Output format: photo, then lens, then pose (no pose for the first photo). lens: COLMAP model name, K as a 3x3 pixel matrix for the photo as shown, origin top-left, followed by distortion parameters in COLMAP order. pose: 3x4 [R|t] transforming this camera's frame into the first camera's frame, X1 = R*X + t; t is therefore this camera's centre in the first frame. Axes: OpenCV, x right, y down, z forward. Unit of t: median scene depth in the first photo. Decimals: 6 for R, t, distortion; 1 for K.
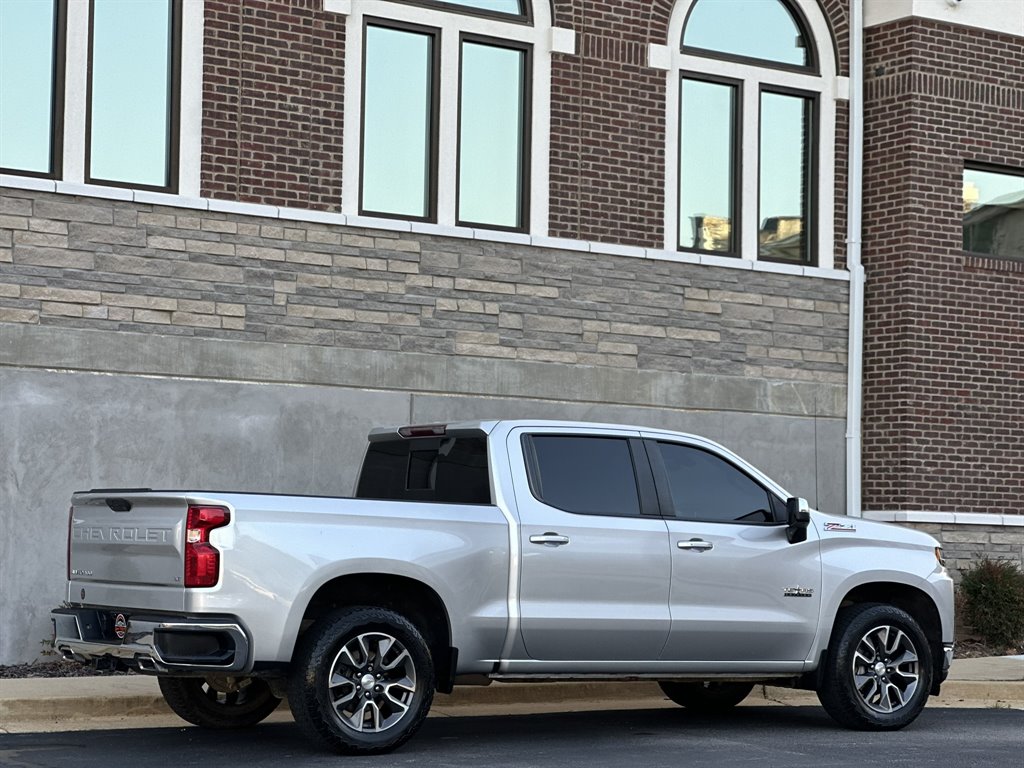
lens RADIAL K [[2347.0, 0, 530.6], [0, 2347.0, 381.0], [0, 0, 1]] dist [-0.235233, 7.420965]
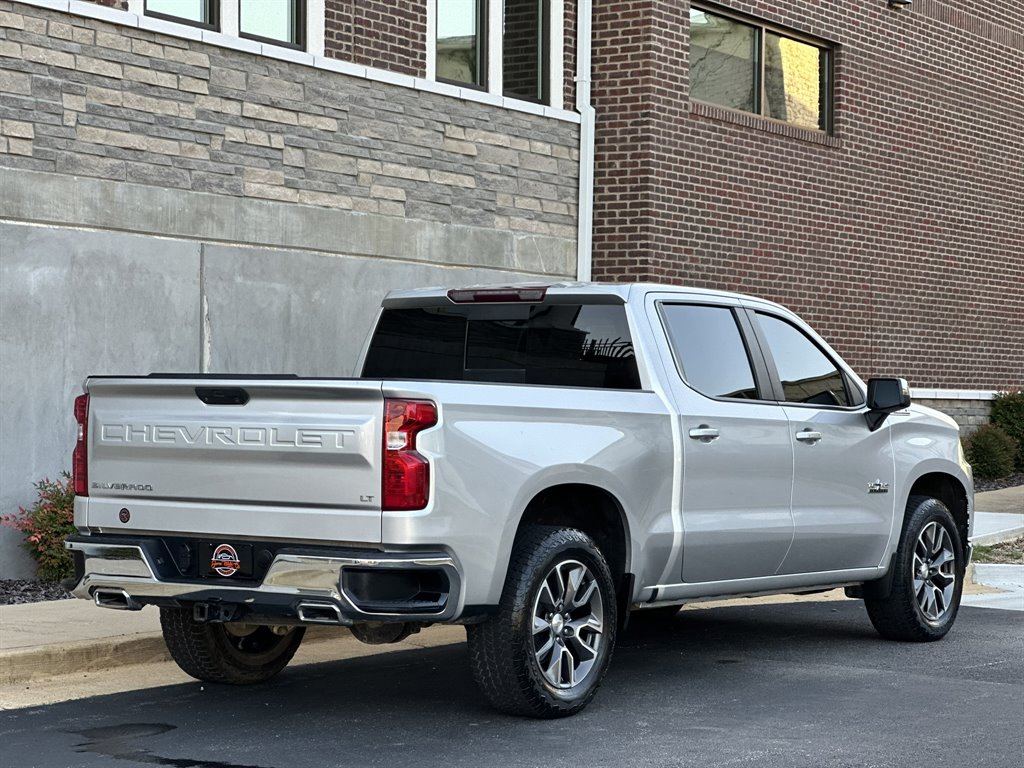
lens RADIAL K [[2332.8, 0, 546.9], [0, 2332.8, 356.1], [0, 0, 1]] dist [-0.018674, 3.465525]
pose [[0.917089, -0.000948, 0.398681, -0.265283], [-0.021282, 0.998455, 0.051330, 0.000467], [-0.398113, -0.055558, 0.915652, 0.209448]]
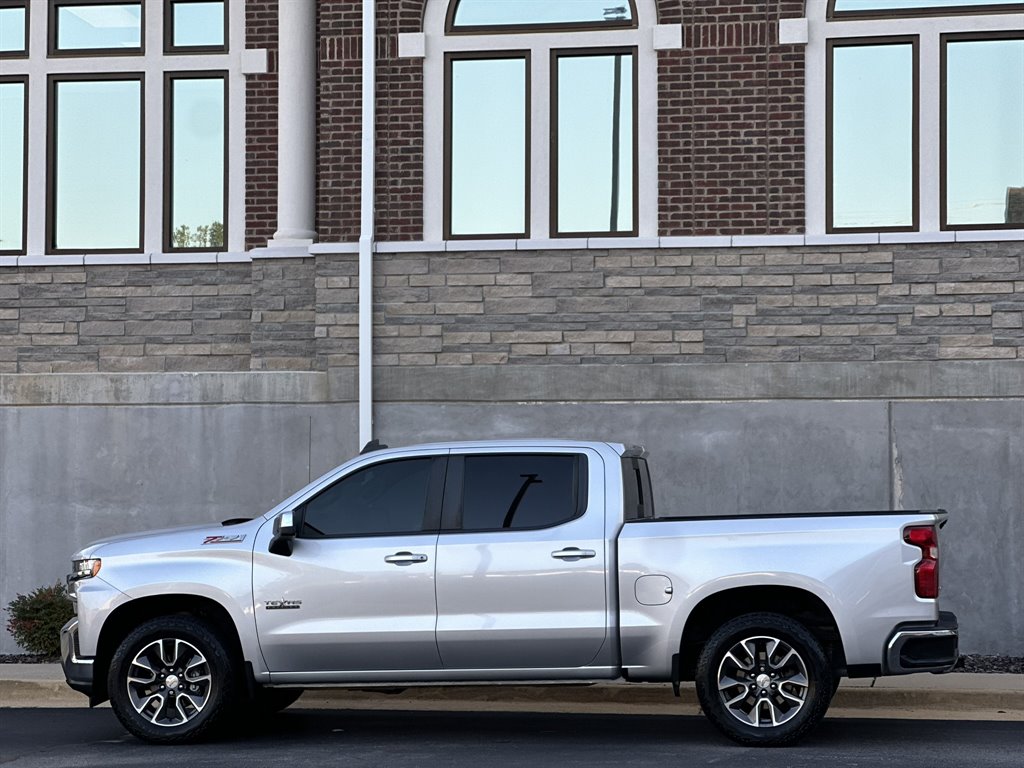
lens RADIAL K [[2328.0, 0, 512.0], [0, 2328.0, 384.0], [0, 0, 1]] dist [-0.267441, 8.344901]
pose [[0.711828, -0.057459, -0.699999, 0.544755], [0.062059, 0.997895, -0.018803, 0.006780], [0.699607, -0.030057, 0.713896, 0.162531]]
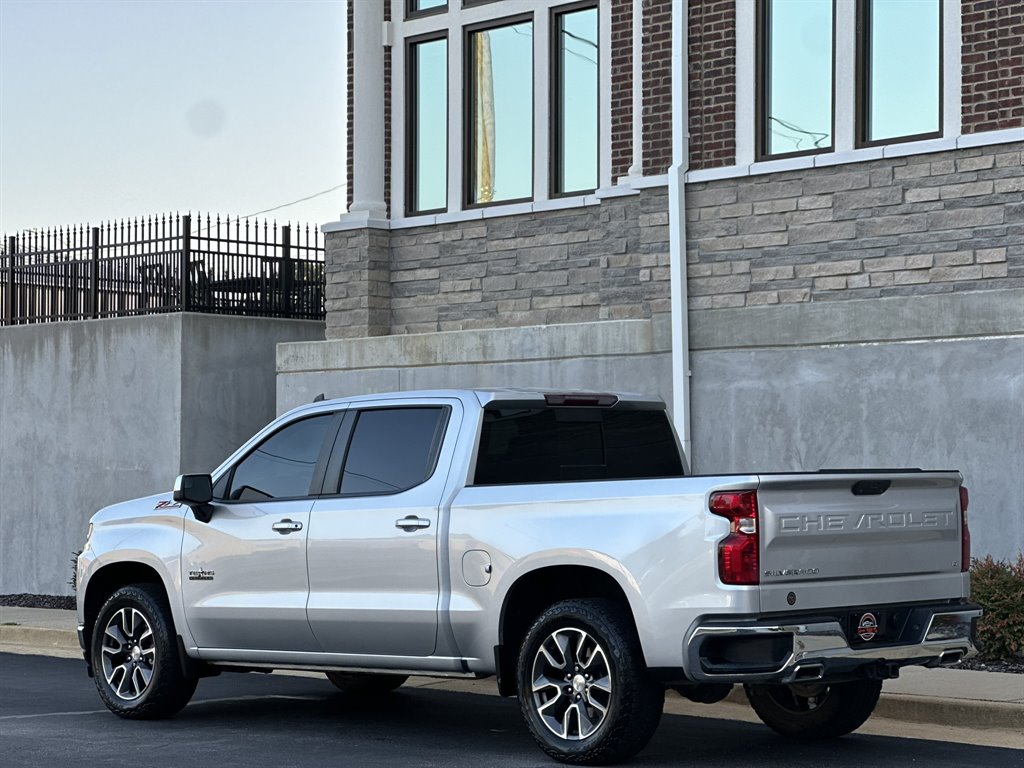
lens RADIAL K [[2328.0, 0, 512.0], [0, 2328.0, 384.0], [0, 0, 1]] dist [-0.267441, 8.344901]
pose [[0.159696, -0.058419, -0.985436, 0.673234], [0.074106, 0.996140, -0.047044, 0.043375], [0.984381, -0.065514, 0.163409, 0.648100]]
